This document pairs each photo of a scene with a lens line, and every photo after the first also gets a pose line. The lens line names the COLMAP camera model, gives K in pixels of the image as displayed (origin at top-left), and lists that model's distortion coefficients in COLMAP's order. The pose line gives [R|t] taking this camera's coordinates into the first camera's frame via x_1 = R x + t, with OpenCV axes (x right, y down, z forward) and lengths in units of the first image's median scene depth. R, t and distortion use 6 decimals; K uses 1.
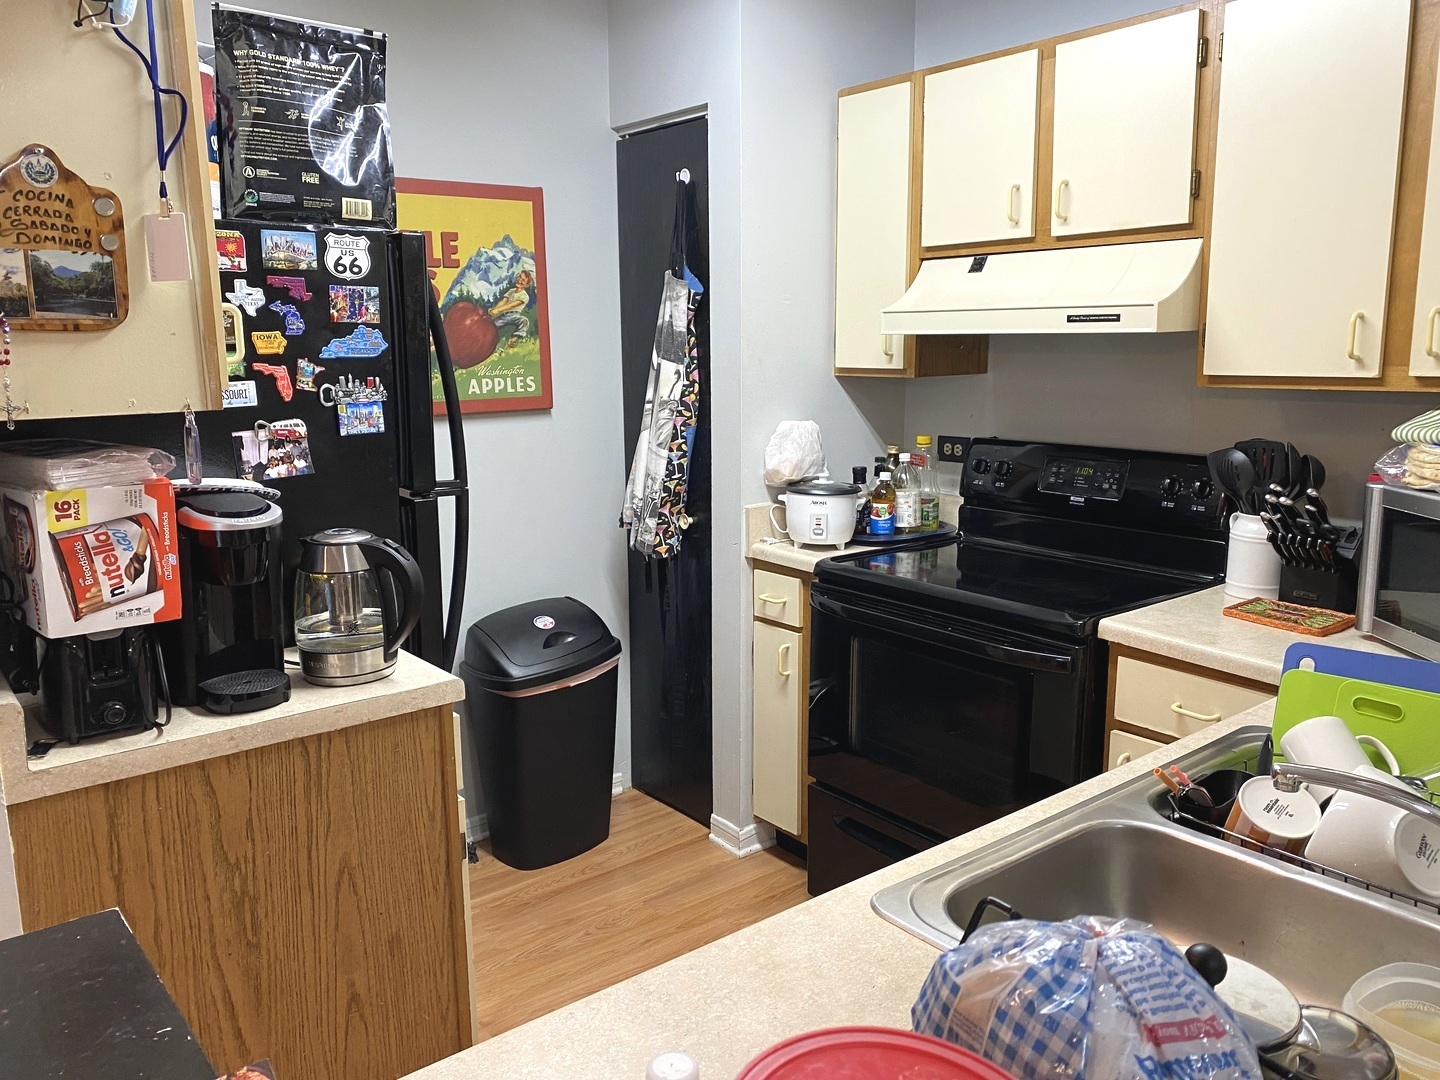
lens RADIAL K [[1066.1, 0, 720.0], [0, 1066.1, 540.0], [0, 0, 1]] dist [0.104269, -0.166780]
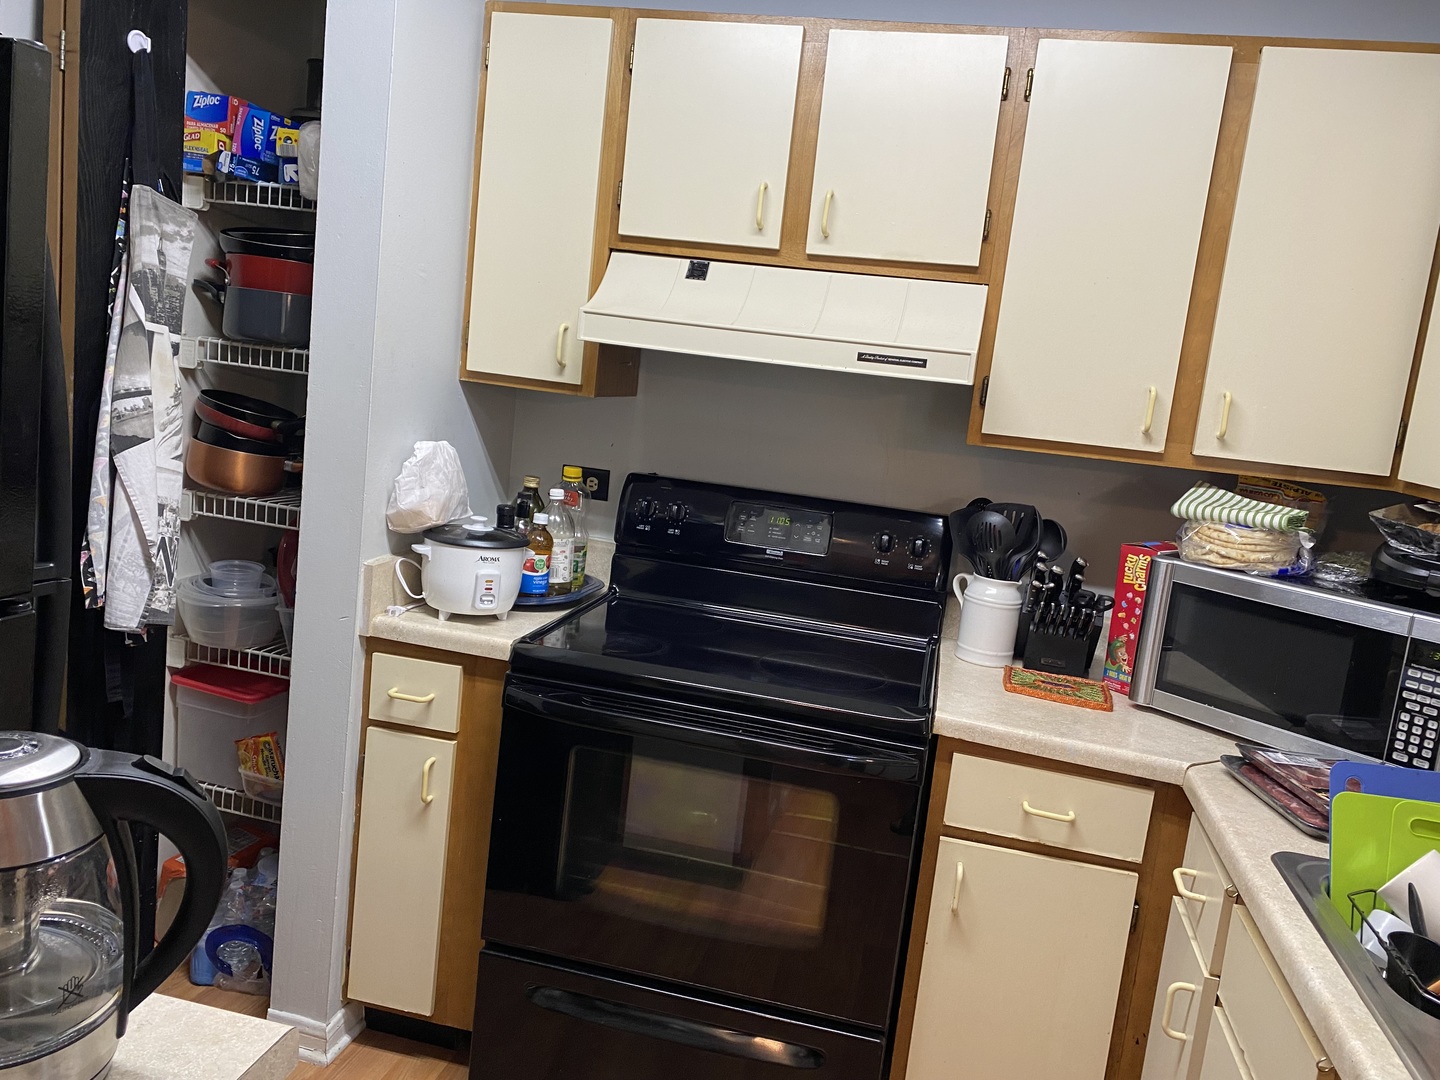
lens RADIAL K [[1086.9, 0, 715.9], [0, 1086.9, 533.1], [0, 0, 1]] dist [0.030963, -0.036498]
pose [[0.778118, -0.004573, 0.628102, -0.364554], [0.000380, 0.999977, 0.006809, -0.083286], [-0.628118, -0.005060, 0.778101, 0.471779]]
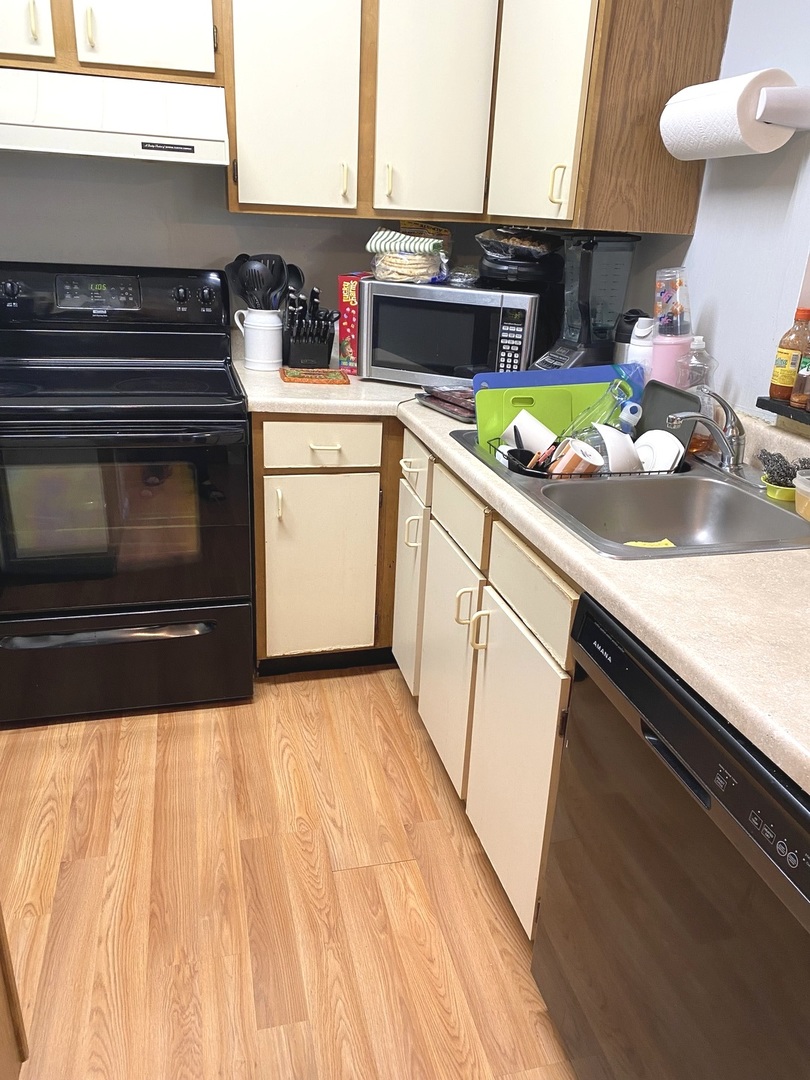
lens RADIAL K [[815.1, 0, 409.8], [0, 815.1, 541.8], [0, 0, 1]] dist [0.030963, -0.036498]
pose [[0.403581, -0.320031, 0.857148, -0.527199], [0.114316, 0.947128, 0.299802, -0.041041], [-0.907774, -0.023009, 0.418827, 0.431709]]
